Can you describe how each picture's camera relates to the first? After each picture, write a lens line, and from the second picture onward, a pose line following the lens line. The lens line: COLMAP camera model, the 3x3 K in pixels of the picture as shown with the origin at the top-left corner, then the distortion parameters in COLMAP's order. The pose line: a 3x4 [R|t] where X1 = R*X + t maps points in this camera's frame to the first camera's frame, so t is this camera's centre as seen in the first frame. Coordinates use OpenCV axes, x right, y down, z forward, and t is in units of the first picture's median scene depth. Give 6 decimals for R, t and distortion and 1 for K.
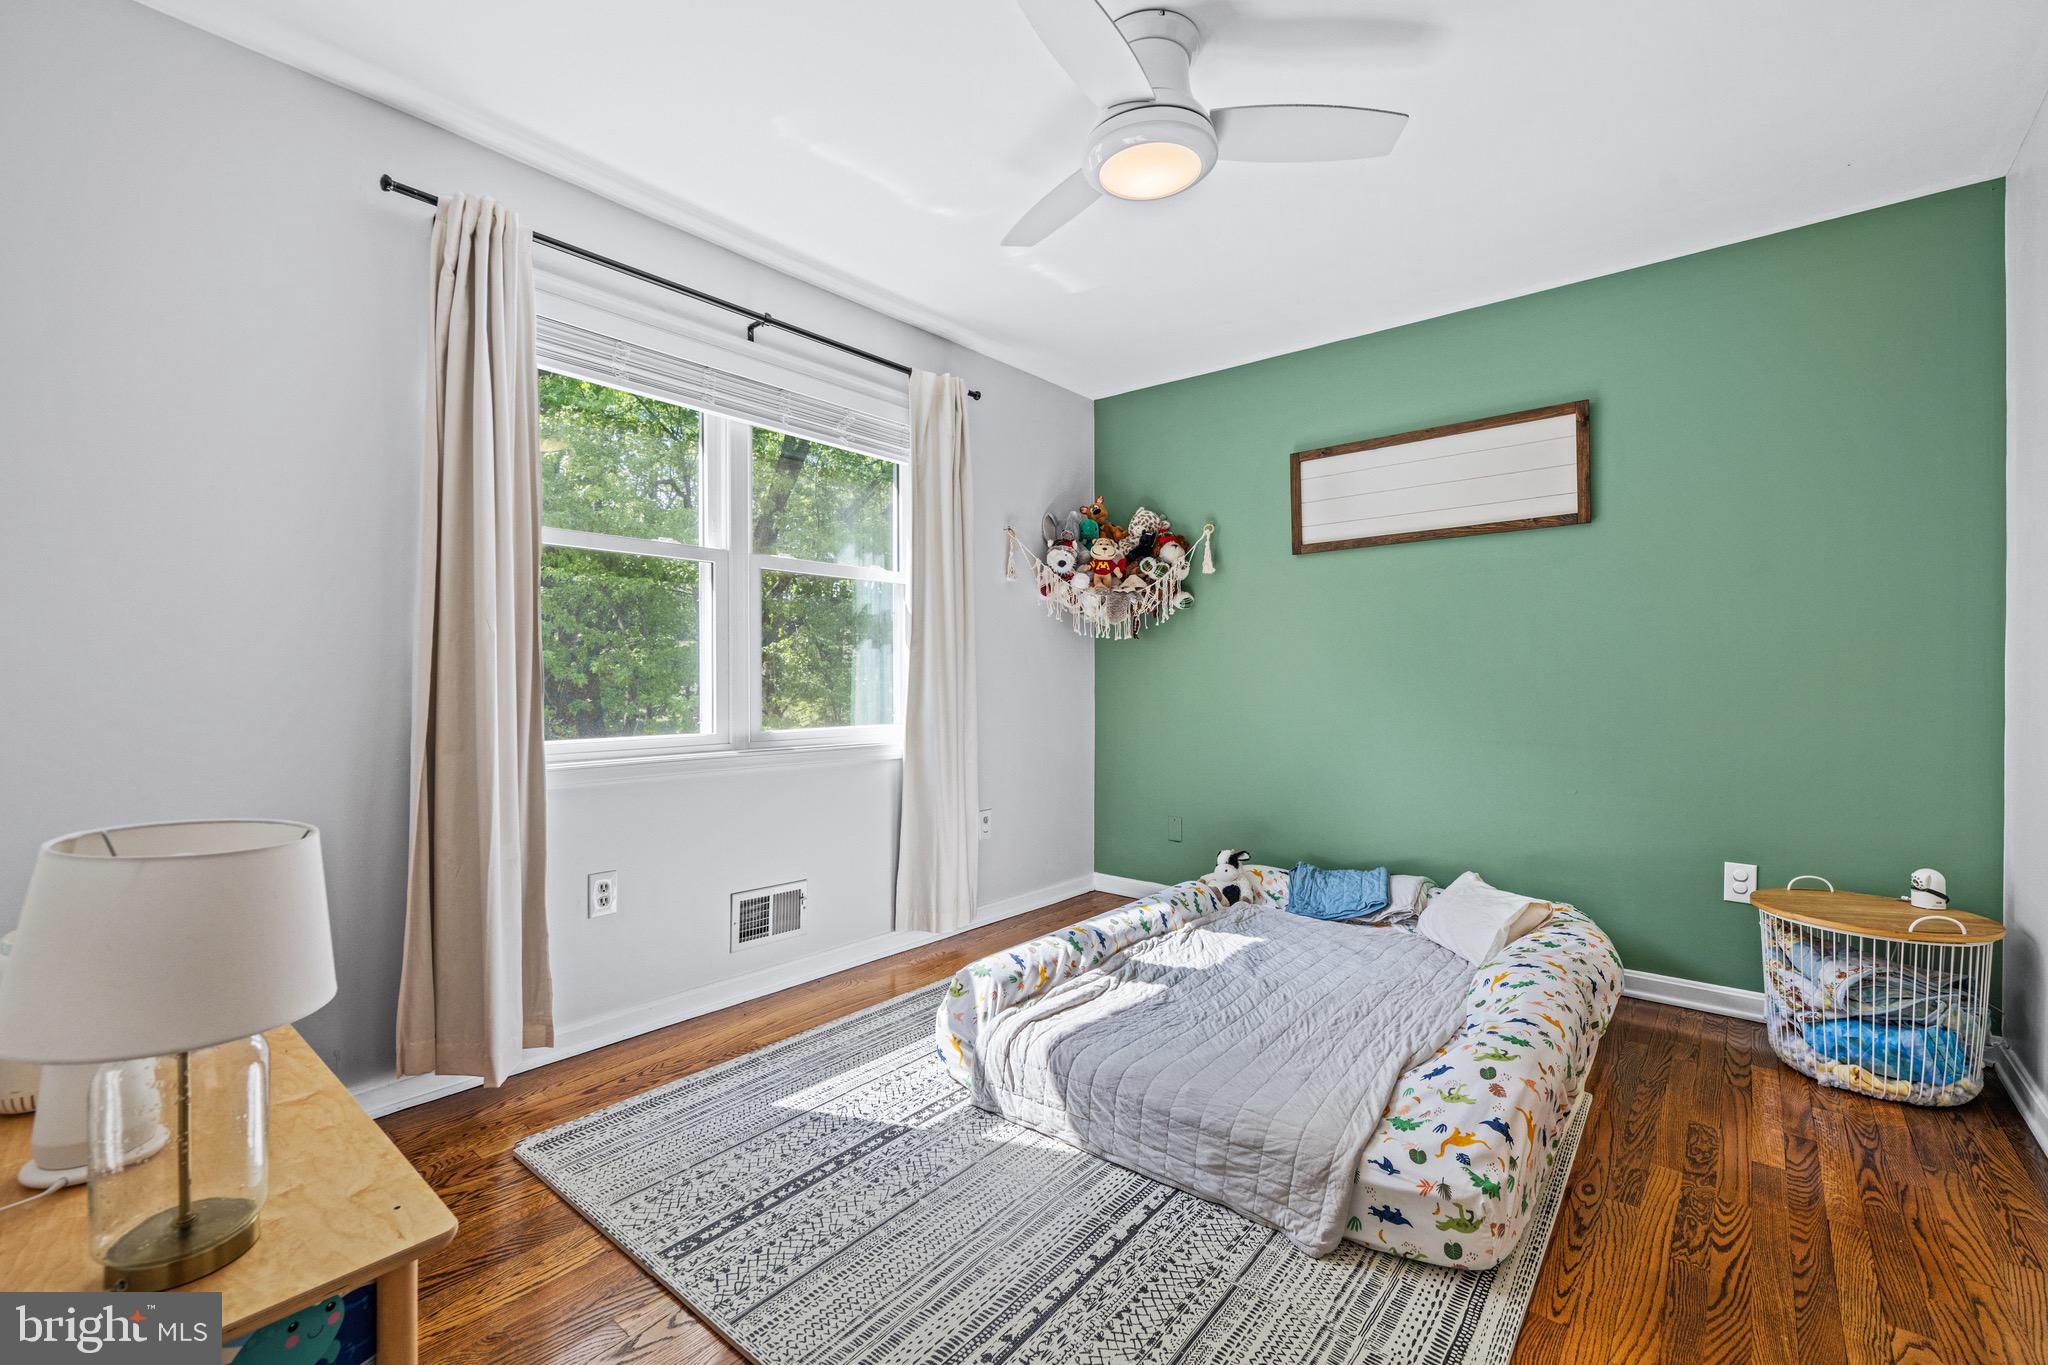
lens RADIAL K [[862.1, 0, 1024.0], [0, 862.1, 682.5], [0, 0, 1]] dist [0.000378, 0.000031]
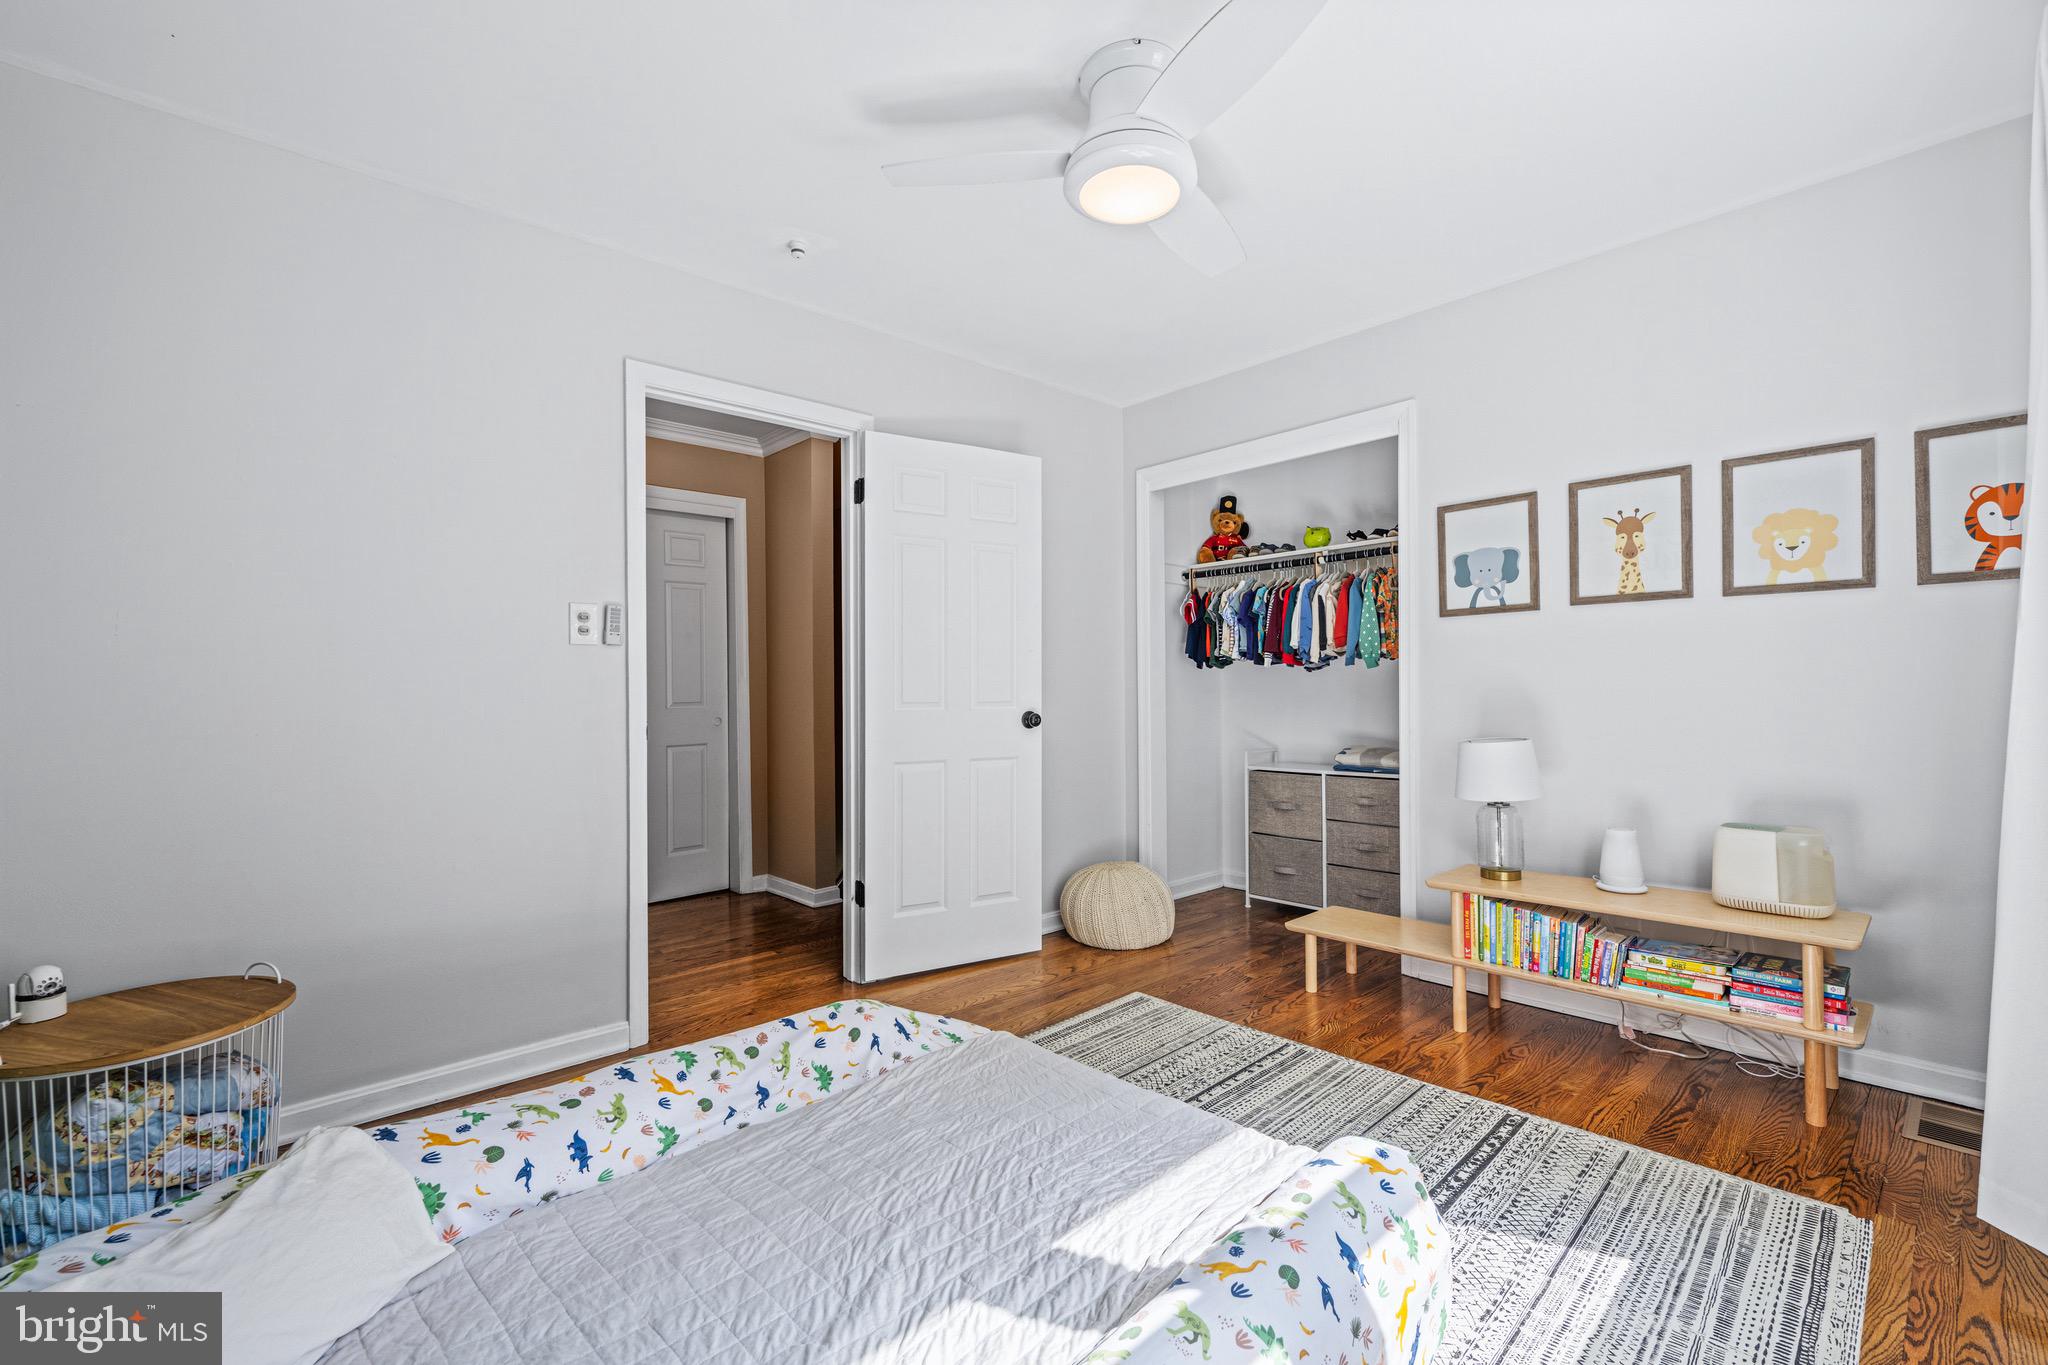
lens RADIAL K [[862.1, 0, 1024.0], [0, 862.1, 682.5], [0, 0, 1]] dist [0.000378, 0.000031]
pose [[-0.992258, 0.006208, 0.124042, 0.169802], [0.006408, 0.999979, 0.001218, -0.024033], [-0.124032, 0.002003, -0.992276, 2.218639]]
